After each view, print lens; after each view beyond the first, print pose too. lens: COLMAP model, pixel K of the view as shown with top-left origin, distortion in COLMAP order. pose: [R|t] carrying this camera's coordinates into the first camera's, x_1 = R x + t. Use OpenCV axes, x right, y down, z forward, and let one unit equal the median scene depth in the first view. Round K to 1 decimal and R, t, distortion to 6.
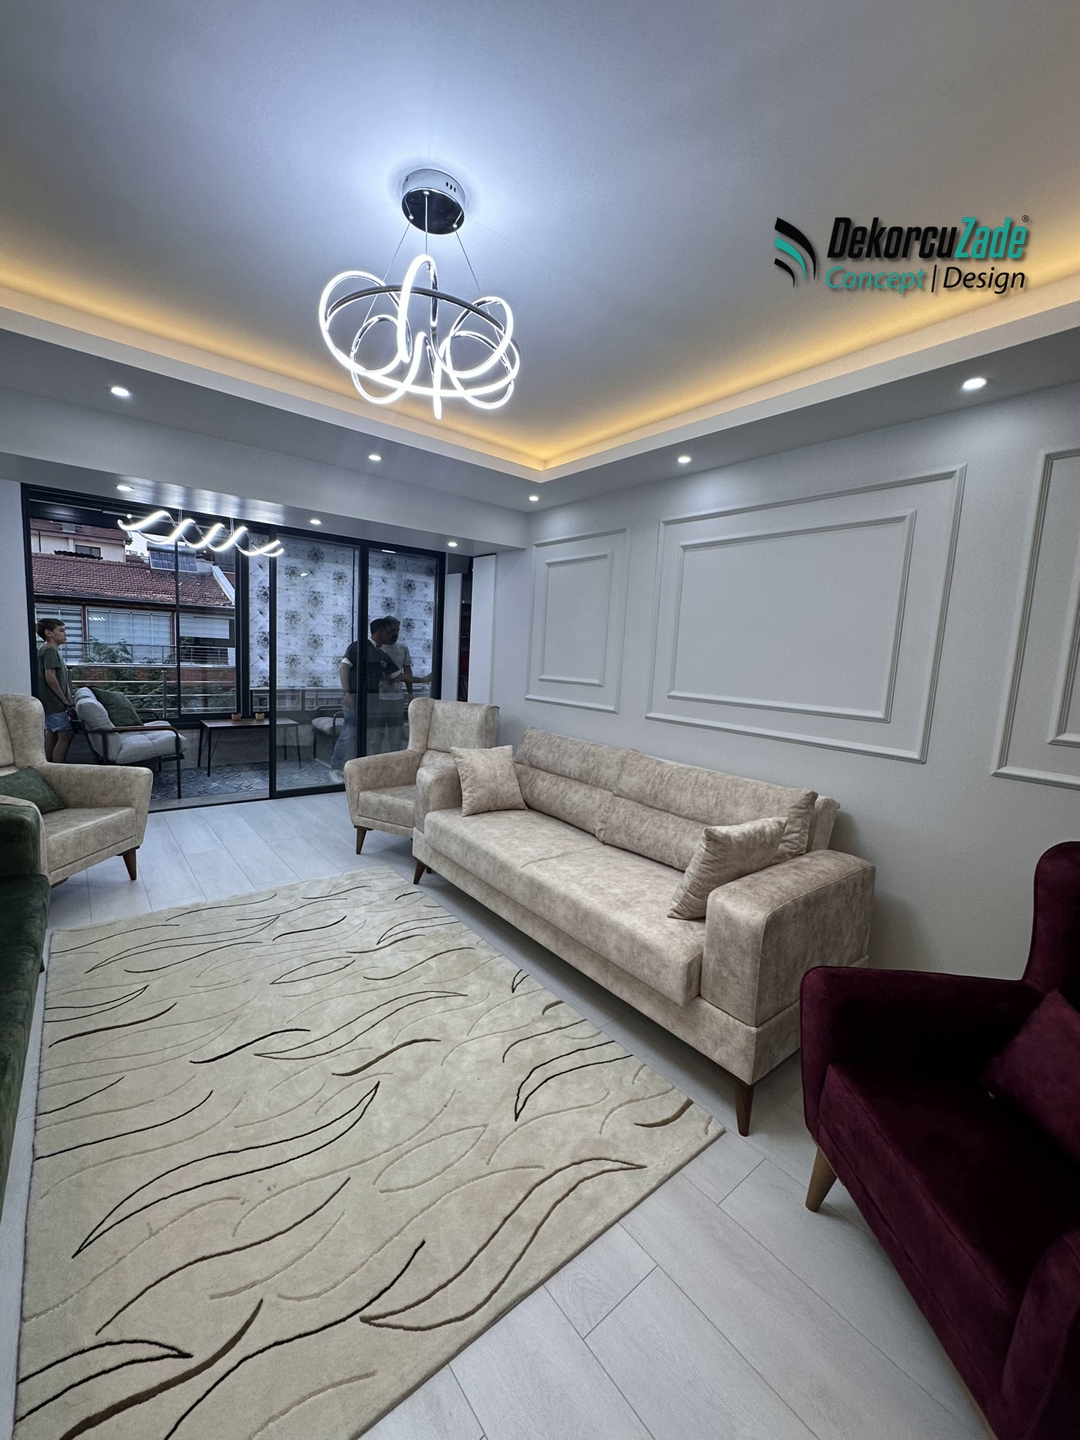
lens RADIAL K [[577.4, 0, 541.4], [0, 577.4, 717.7], [0, 0, 1]] dist [-0.003865, 0.001439]
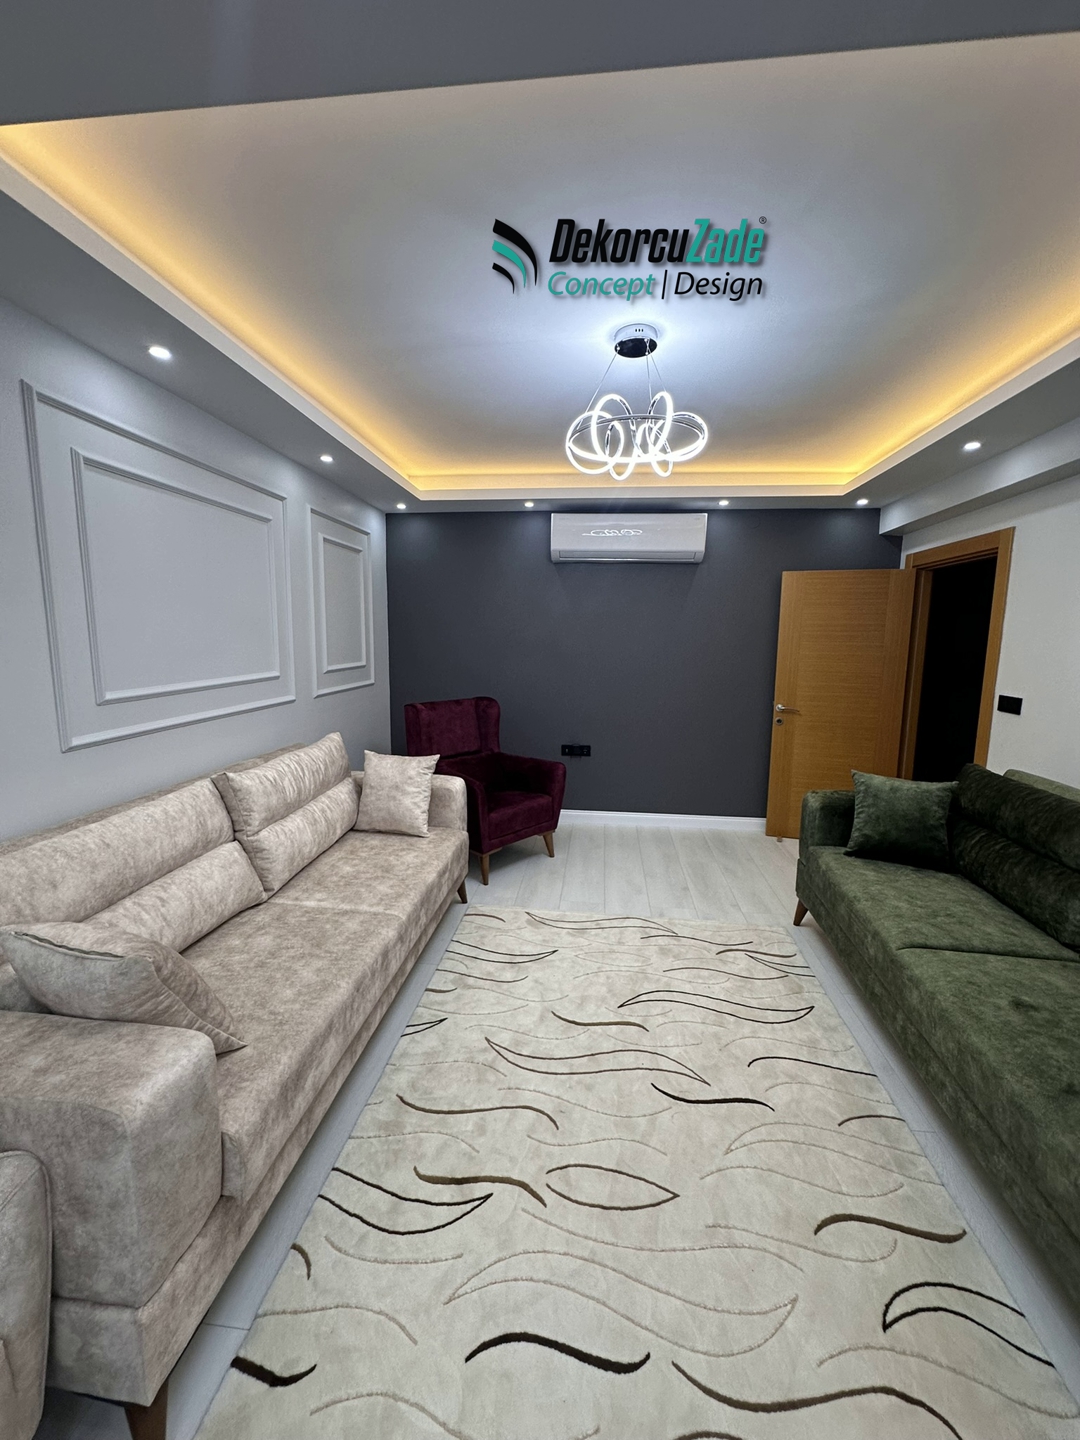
lens RADIAL K [[577.4, 0, 541.2], [0, 577.4, 717.0], [0, 0, 1]] dist [-0.003865, 0.001439]
pose [[-0.700618, -0.160931, 0.695152, -0.554111], [0.036085, 0.964996, 0.259769, -0.168989], [-0.712624, 0.207083, -0.670286, 1.095654]]
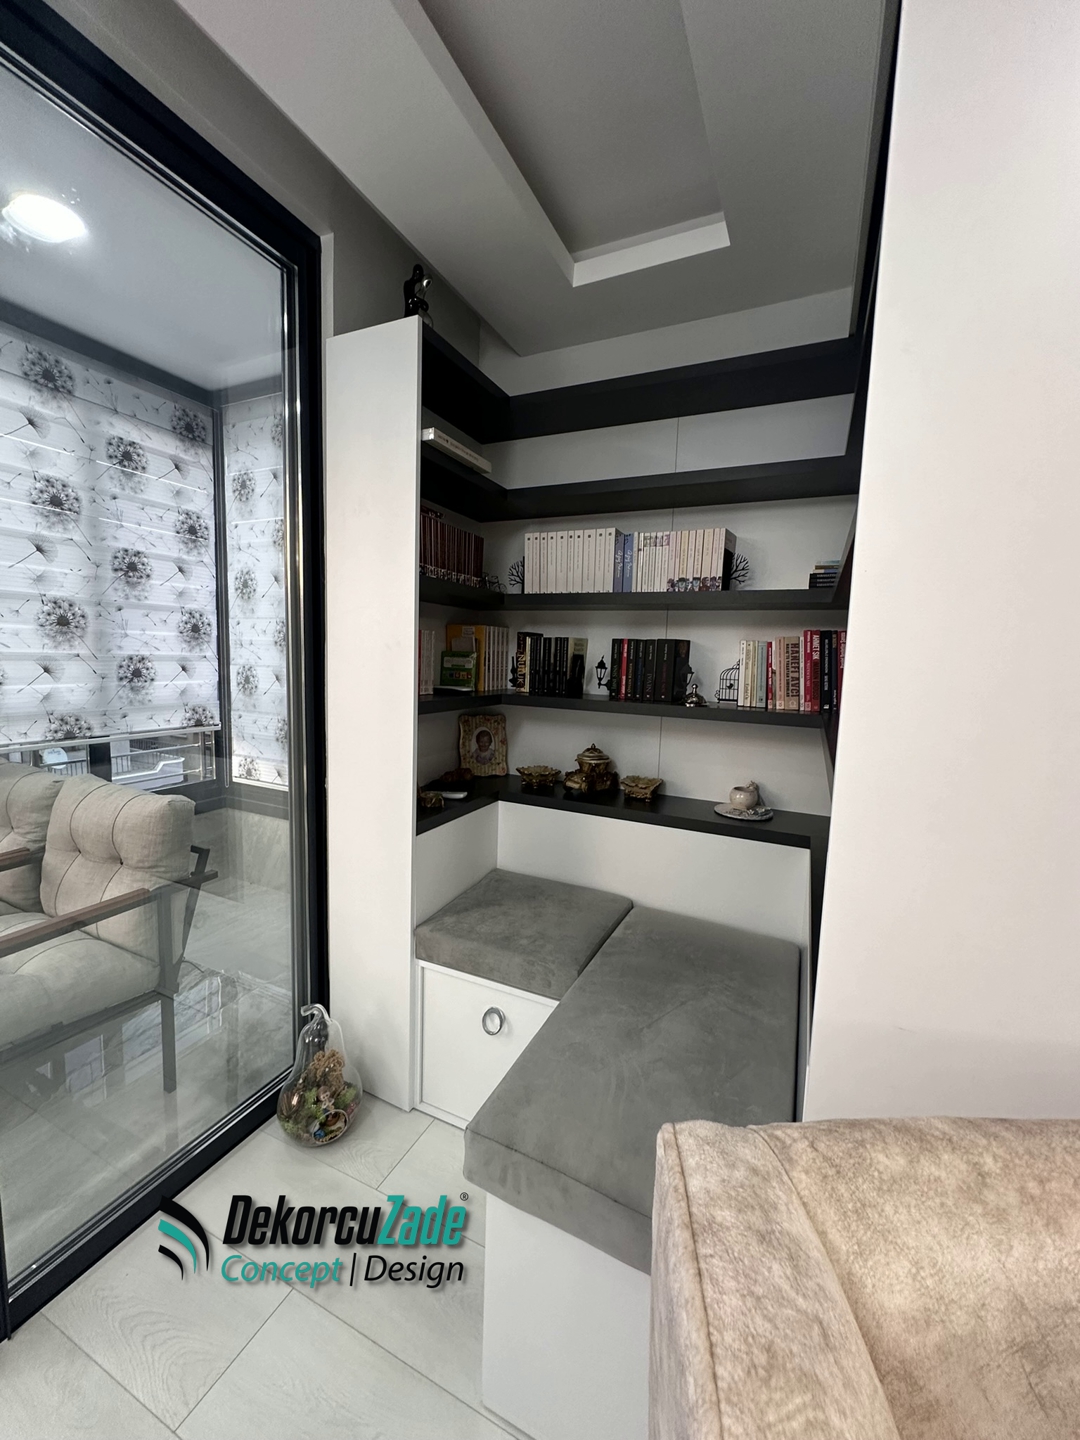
lens RADIAL K [[577.4, 0, 540.1], [0, 577.4, 717.5], [0, 0, 1]] dist [-0.003865, 0.001439]
pose [[0.902930, -0.072226, 0.423675, -0.377802], [0.069743, 0.997336, 0.021386, -0.137220], [-0.424091, 0.010239, 0.905562, 1.347843]]
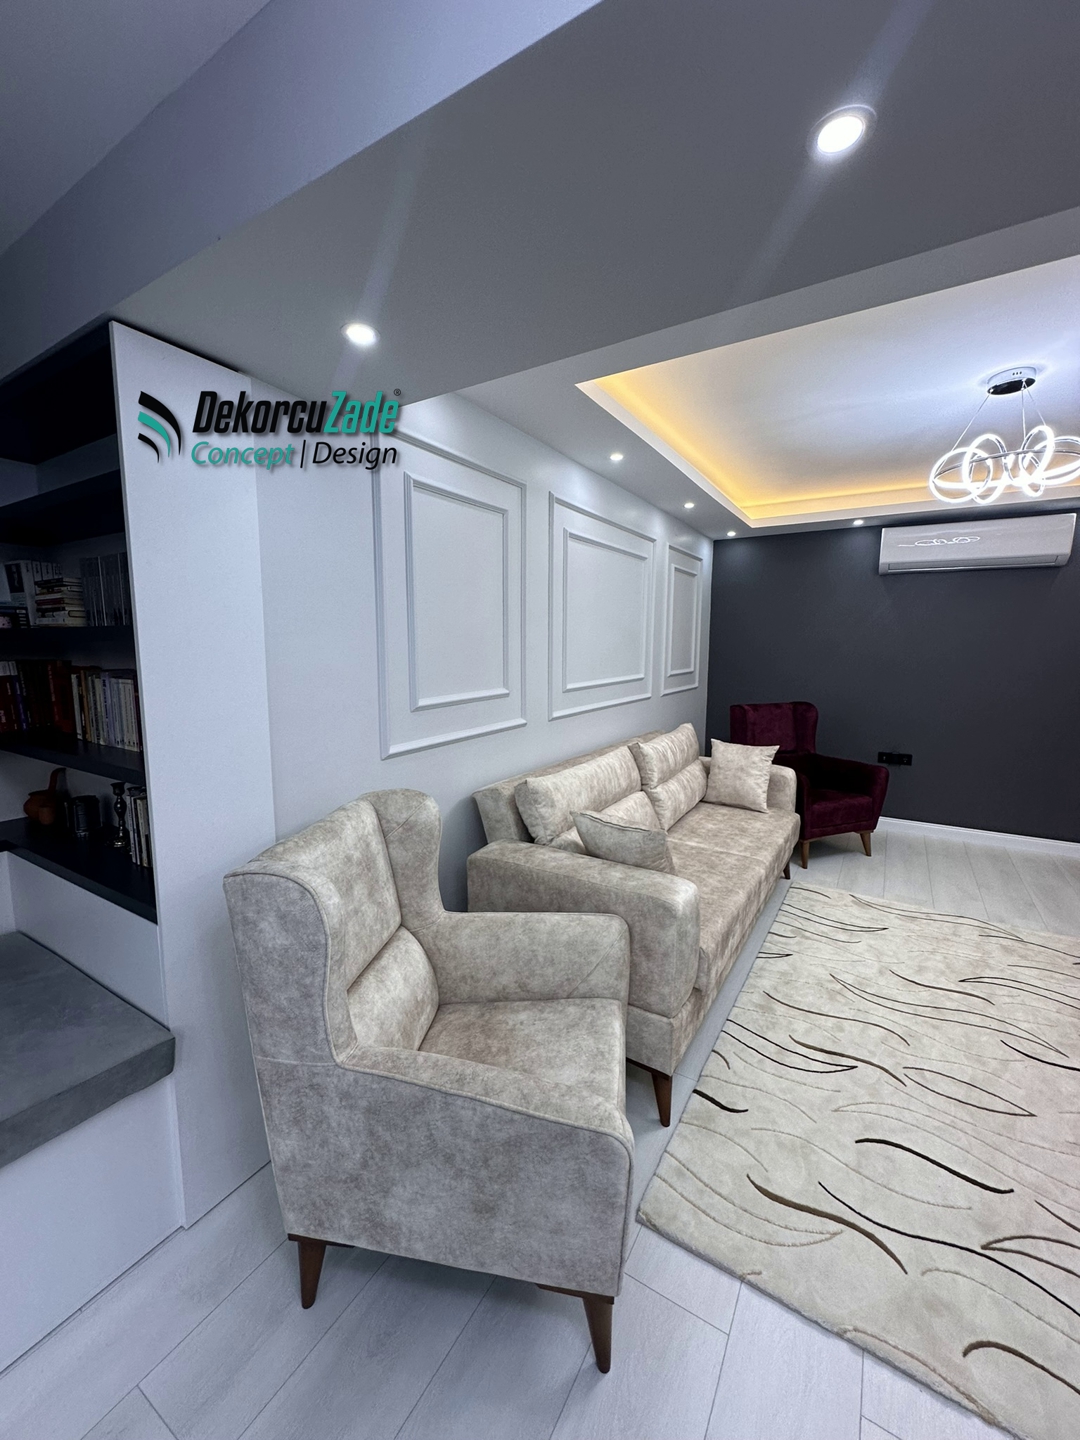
lens RADIAL K [[577.4, 0, 541.4], [0, 577.4, 717.2], [0, 0, 1]] dist [-0.003865, 0.001439]
pose [[-0.328996, -0.173178, 0.928316, -0.665609], [0.091270, 0.972607, 0.213786, -0.204505], [-0.939910, 0.155063, -0.304178, 1.349866]]
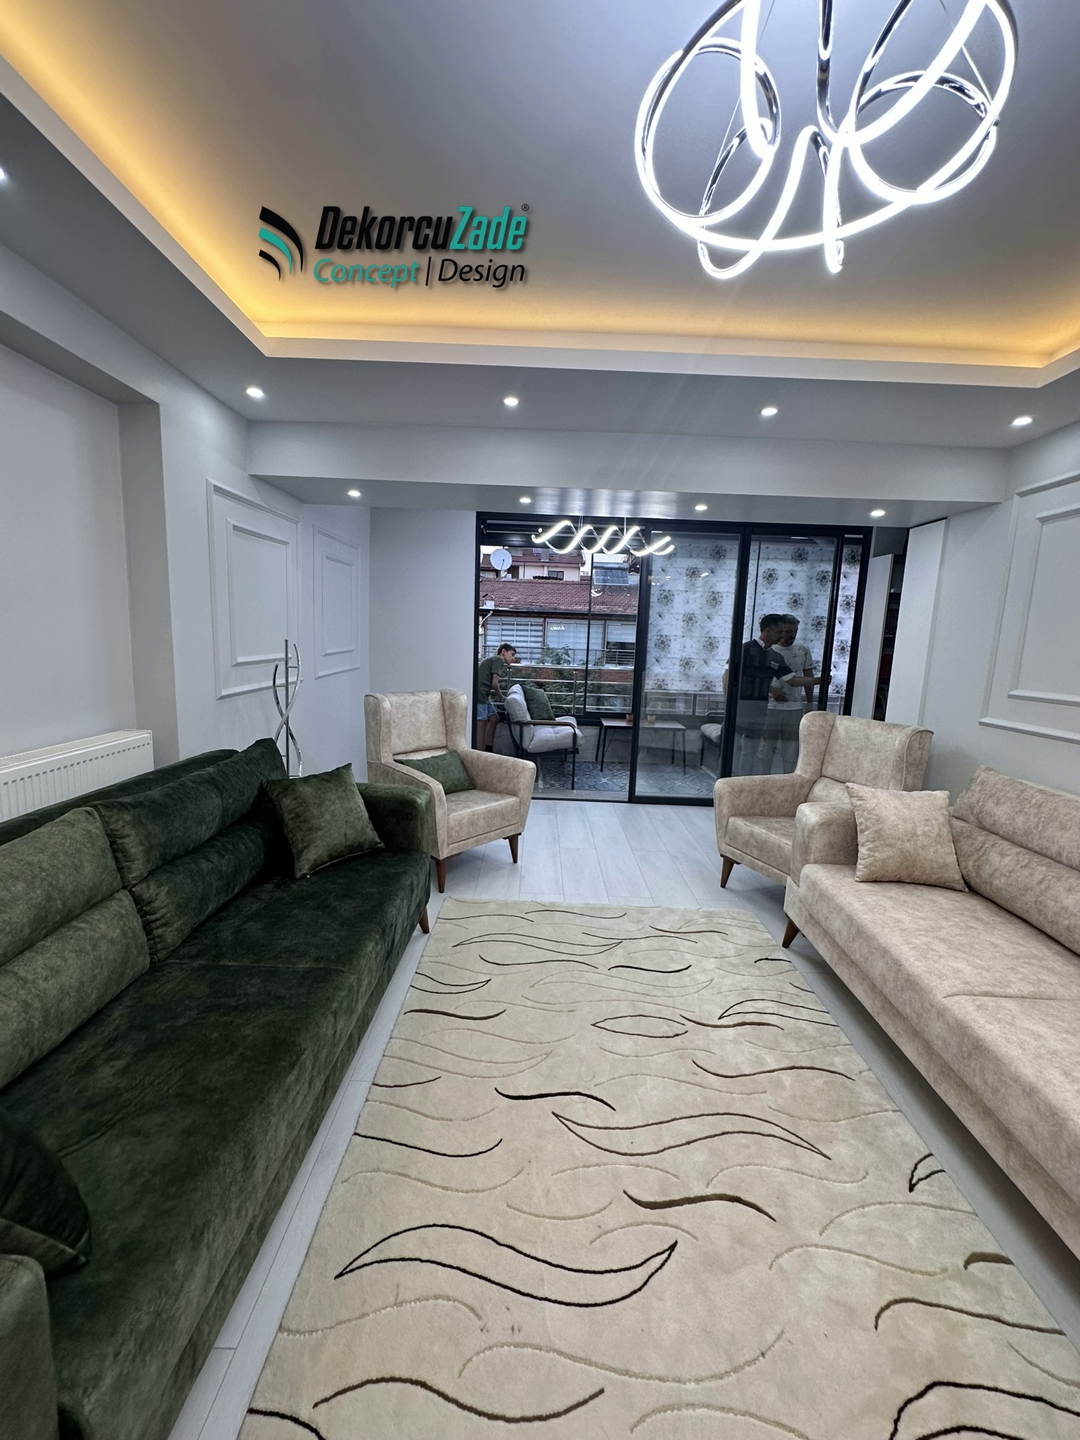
lens RADIAL K [[577.4, 0, 541.5], [0, 577.4, 717.8], [0, 0, 1]] dist [-0.003865, 0.001439]
pose [[0.774388, 0.069132, -0.628923, -0.000927], [-0.072854, 0.997144, 0.019903, -0.019269], [0.628503, 0.030407, 0.777213, 0.185801]]
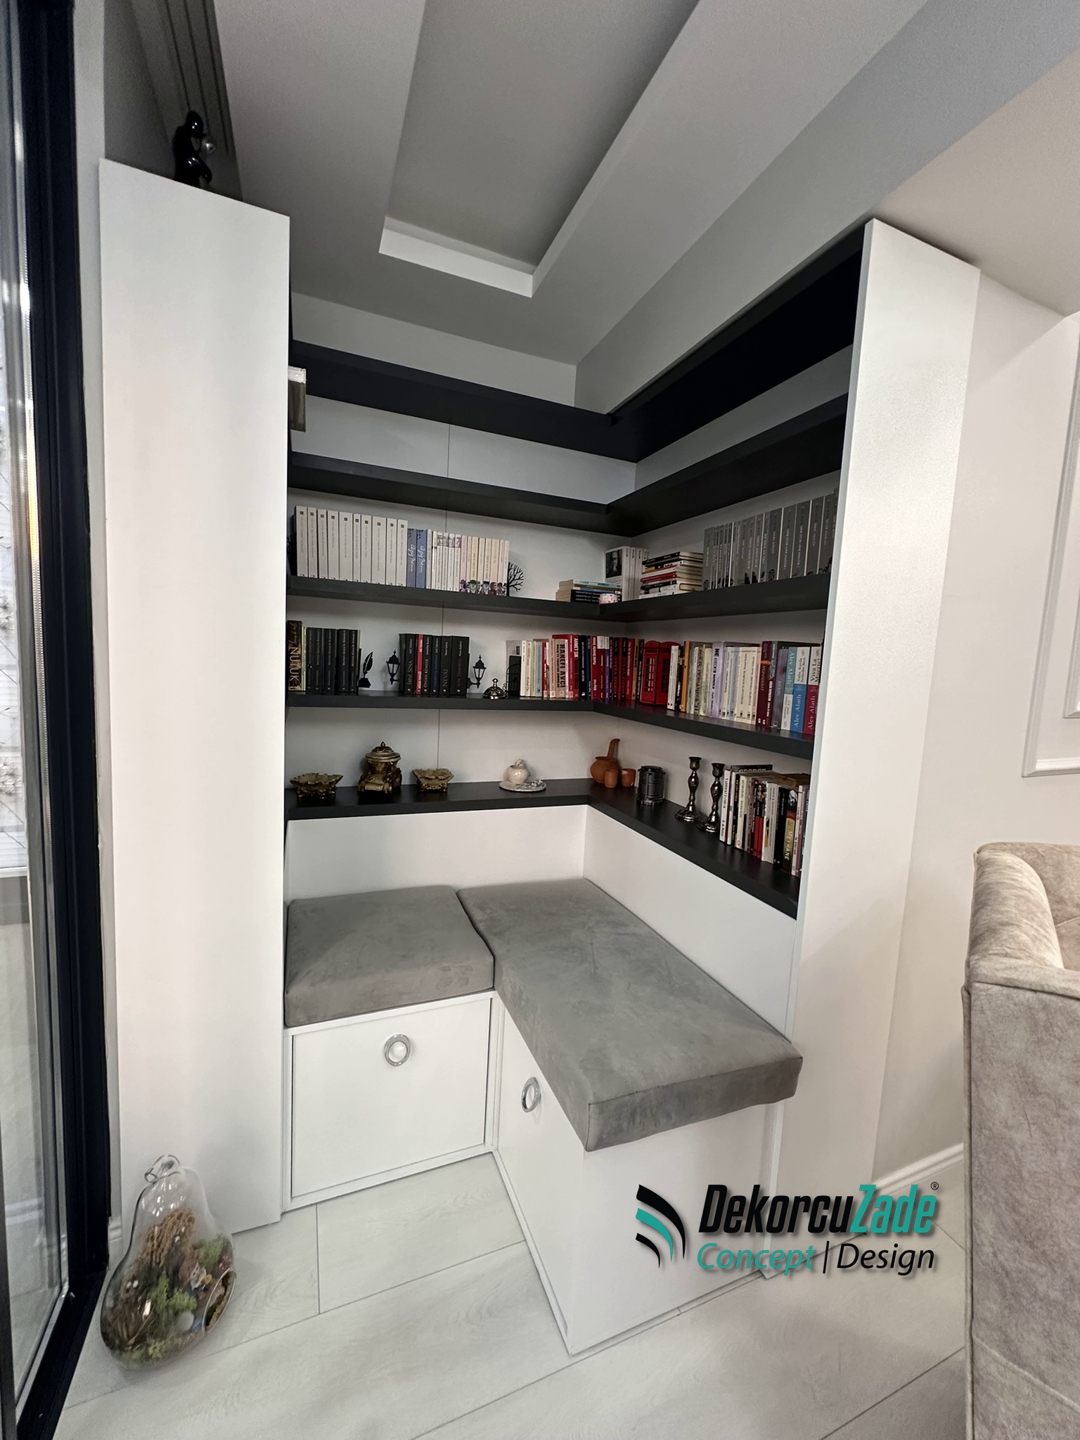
lens RADIAL K [[577.4, 0, 541.0], [0, 577.4, 717.5], [0, 0, 1]] dist [-0.003865, 0.001439]
pose [[0.296728, -0.137244, 0.945048, -0.582109], [0.081503, 0.989648, 0.118130, -0.174899], [-0.951478, 0.041971, 0.304842, 1.553990]]
